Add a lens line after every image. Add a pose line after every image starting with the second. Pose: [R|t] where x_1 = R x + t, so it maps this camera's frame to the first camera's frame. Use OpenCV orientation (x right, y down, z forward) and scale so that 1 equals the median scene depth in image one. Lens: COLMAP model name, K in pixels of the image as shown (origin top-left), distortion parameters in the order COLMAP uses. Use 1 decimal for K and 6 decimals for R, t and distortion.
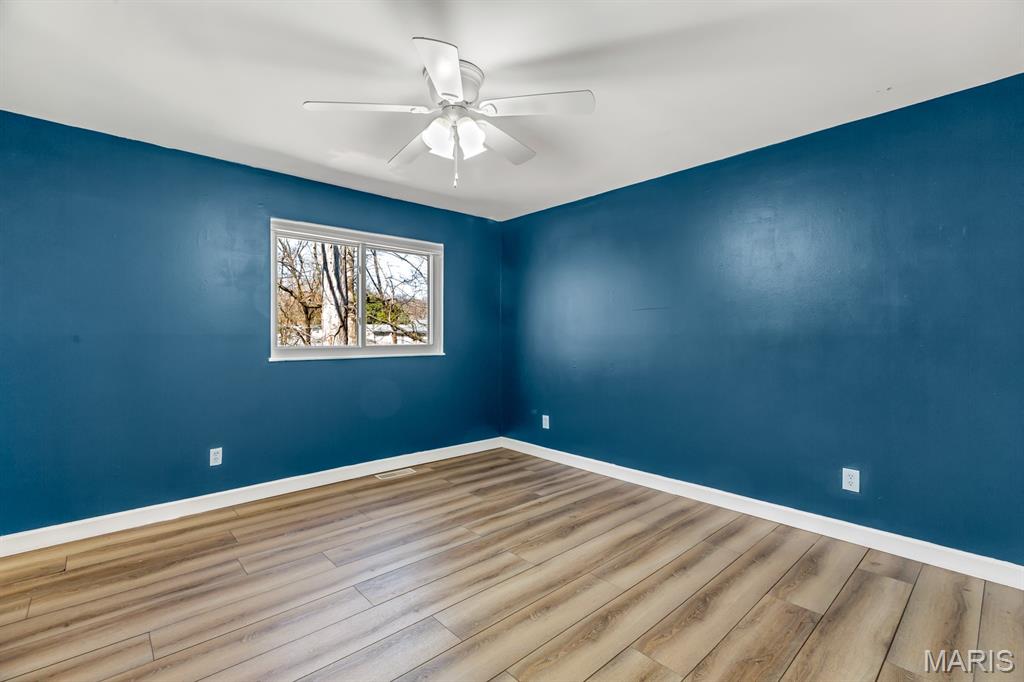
lens RADIAL K [[456.1, 0, 510.6], [0, 456.1, 338.1], [0, 0, 1]] dist [0.000182, 0.000297]
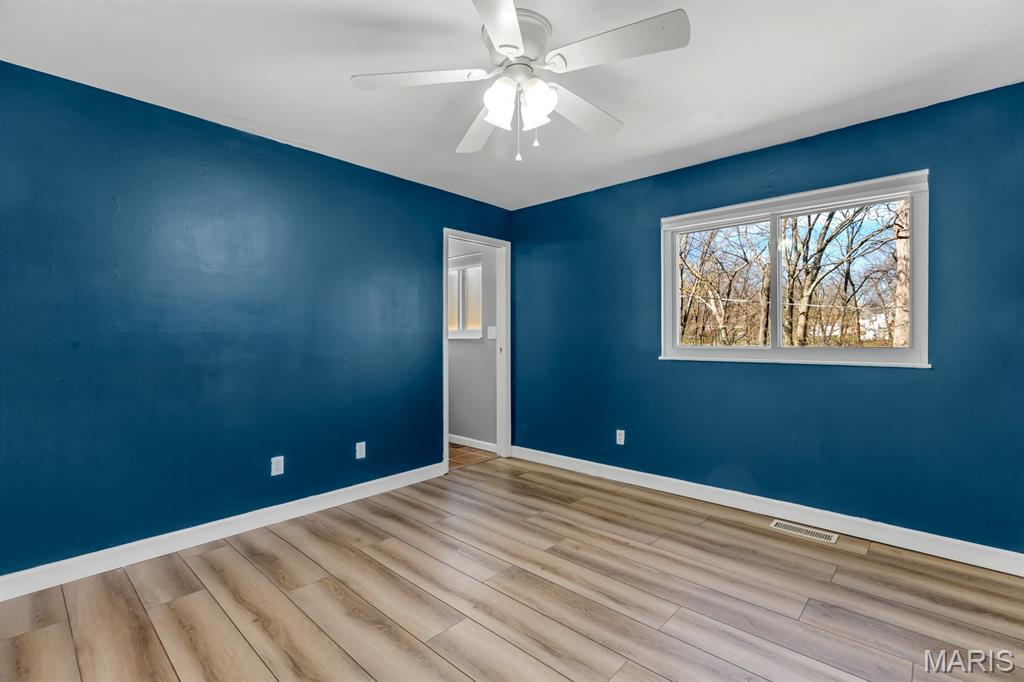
lens RADIAL K [[453.3, 0, 512.4], [0, 453.3, 331.8], [0, 0, 1]] dist [0.001995, 0.000152]
pose [[0.096117, -0.010029, -0.995319, 0.526252], [0.000615, 0.999950, -0.010016, -0.001976], [0.995370, 0.000350, 0.096119, 0.637054]]
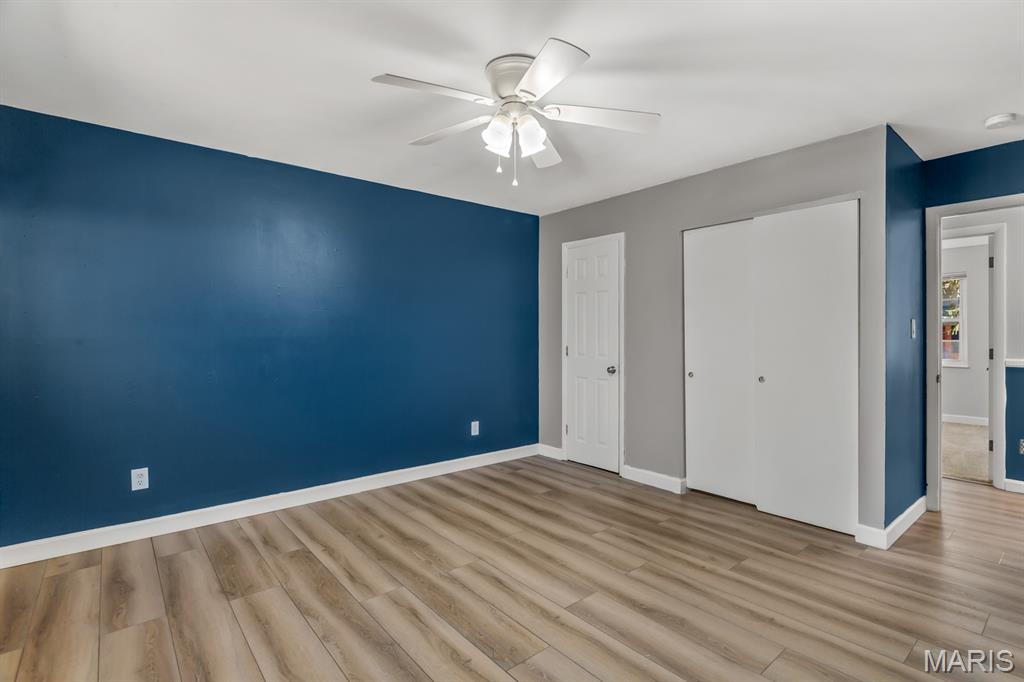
lens RADIAL K [[489.6, 0, 513.5], [0, 489.6, 337.5], [0, 0, 1]] dist [0.003178, 0.000122]
pose [[0.042317, -0.003293, 0.999099, -0.824335], [0.007247, 0.999969, 0.002989, -0.010628], [-0.999078, 0.007114, 0.042339, 0.676605]]
